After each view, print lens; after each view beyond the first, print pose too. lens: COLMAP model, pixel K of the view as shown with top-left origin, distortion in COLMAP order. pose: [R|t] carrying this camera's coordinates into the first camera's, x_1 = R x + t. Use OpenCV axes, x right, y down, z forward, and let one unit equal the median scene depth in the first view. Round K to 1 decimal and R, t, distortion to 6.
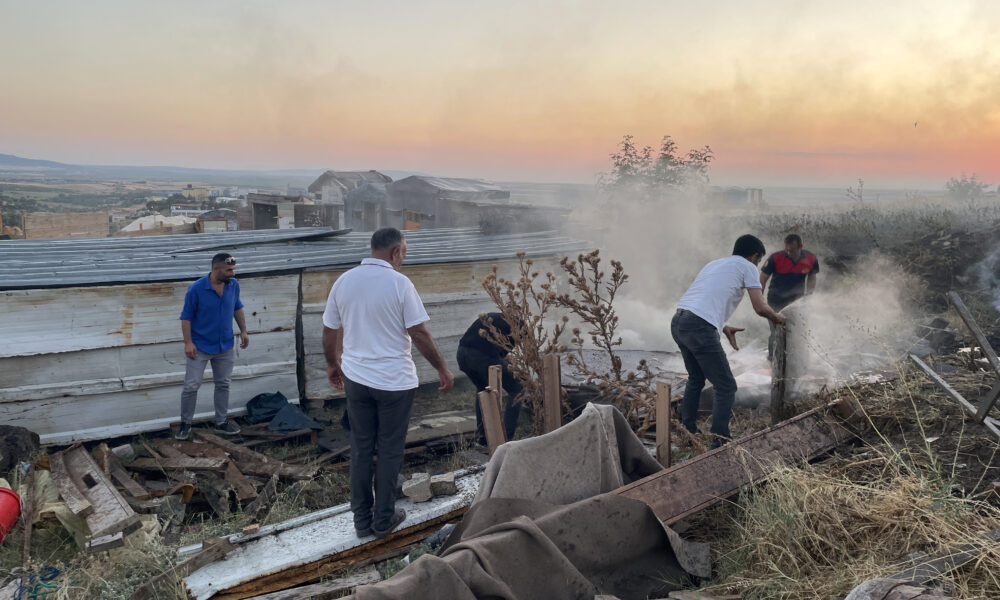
lens RADIAL K [[750.5, 0, 500.0], [0, 750.5, 300.0], [0, 0, 1]] dist [0.098295, -0.134794]
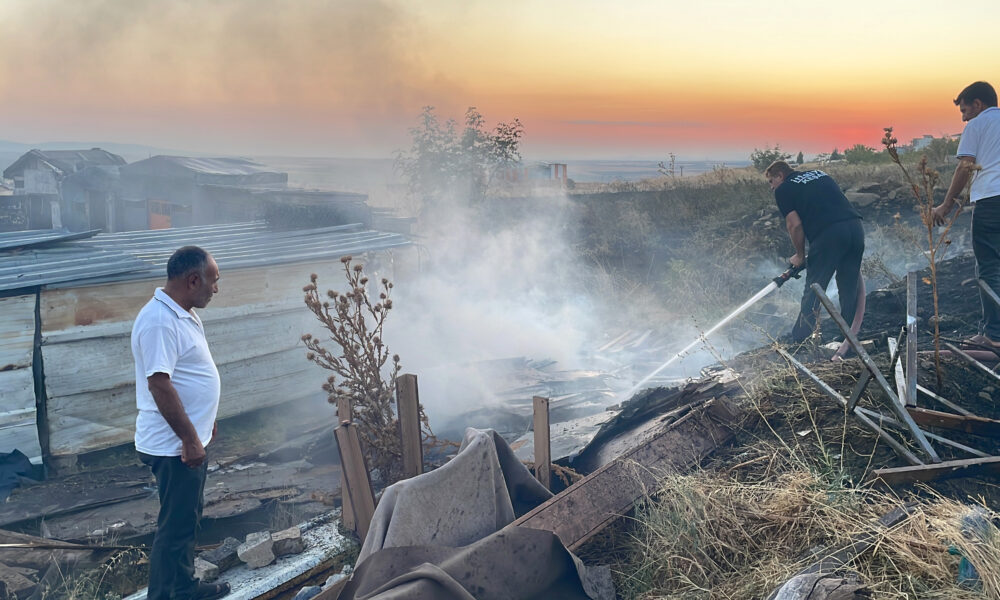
lens RADIAL K [[911.9, 0, 510.7], [0, 911.9, 283.2], [0, 0, 1]] dist [0.095641, -0.144407]
pose [[0.962644, -0.049698, 0.266170, -0.081446], [0.054034, 0.998499, -0.008985, -0.015978], [-0.265324, 0.023031, 0.963884, -0.044667]]
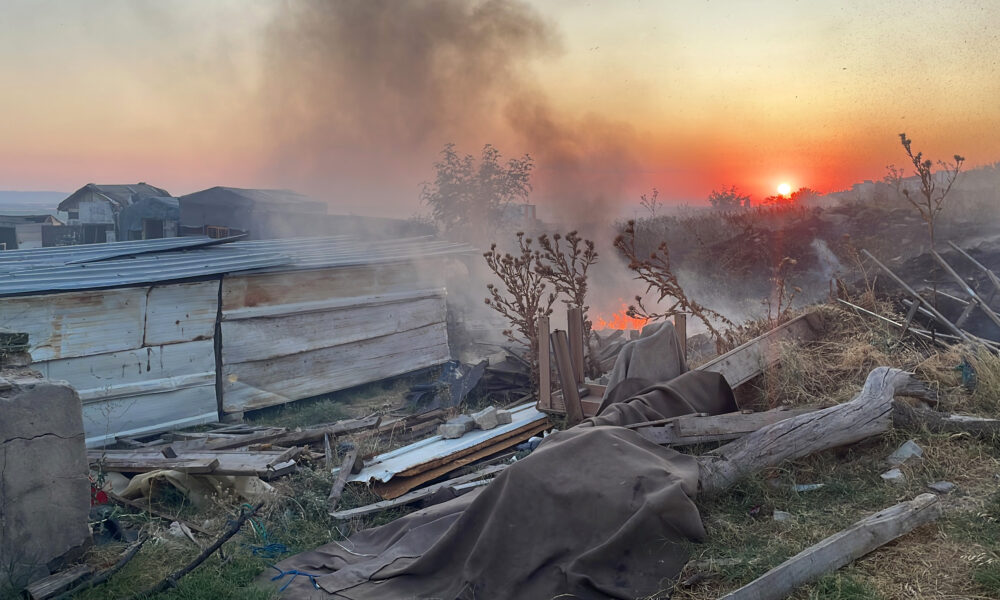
lens RADIAL K [[911.9, 0, 510.7], [0, 911.9, 283.2], [0, 0, 1]] dist [0.095641, -0.144407]
pose [[0.947105, -0.045792, 0.317639, -0.443983], [0.066858, 0.996205, -0.055734, 0.093721], [-0.313881, 0.074023, 0.946572, -0.355240]]
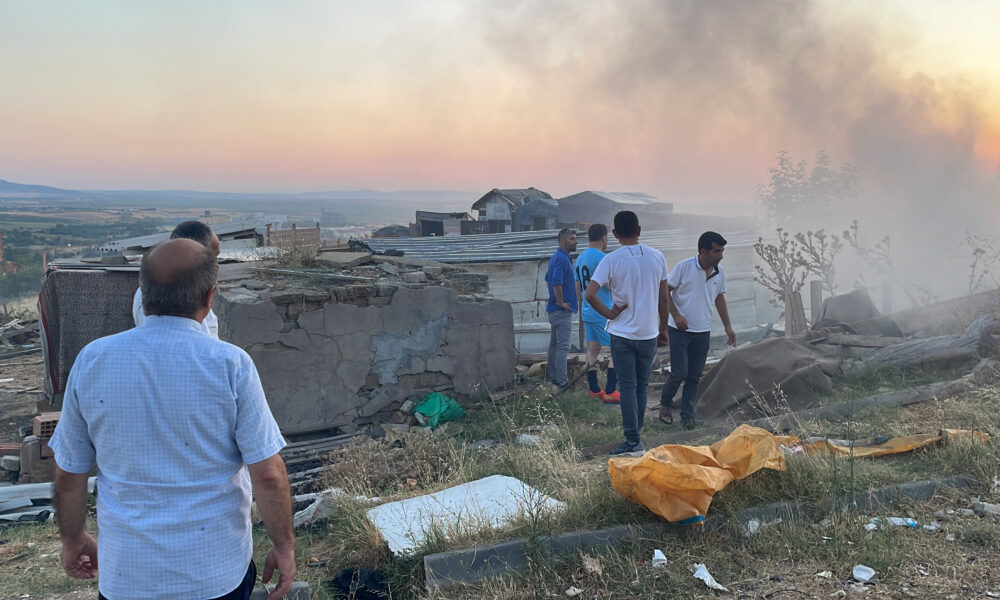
lens RADIAL K [[911.9, 0, 510.7], [0, 911.9, 283.2], [0, 0, 1]] dist [0.095641, -0.144407]
pose [[0.997666, -0.009117, -0.067678, -0.445302], [0.004553, 0.997723, -0.067291, 0.195238], [0.068137, 0.066826, 0.995435, -1.089361]]
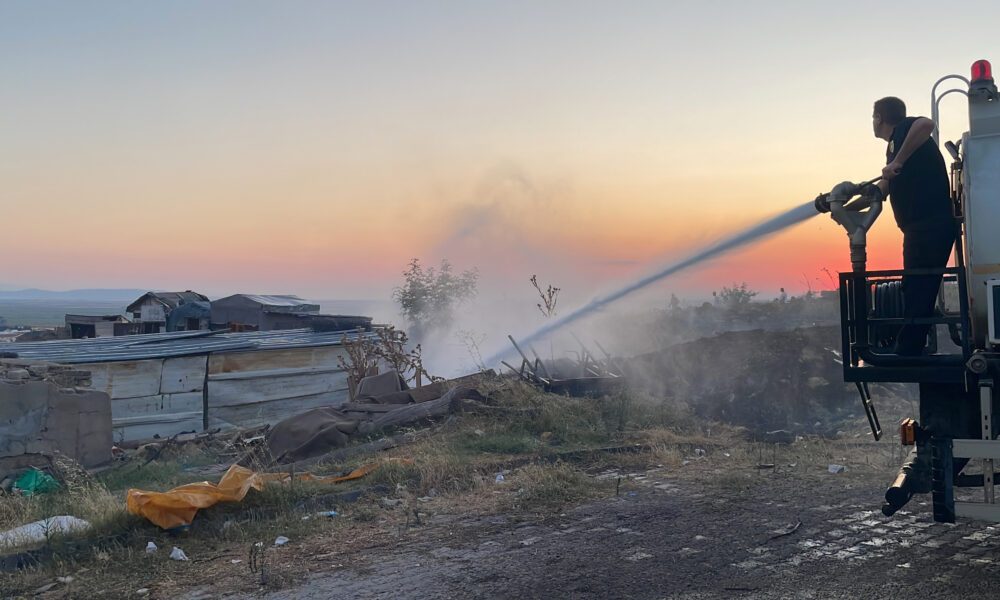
lens RADIAL K [[911.9, 0, 510.7], [0, 911.9, 283.2], [0, 0, 1]] dist [0.095641, -0.144407]
pose [[0.967591, -0.018376, 0.251854, -0.202303], [0.060925, 0.984874, -0.162206, 0.266601], [-0.245063, 0.172293, 0.954075, -1.650235]]
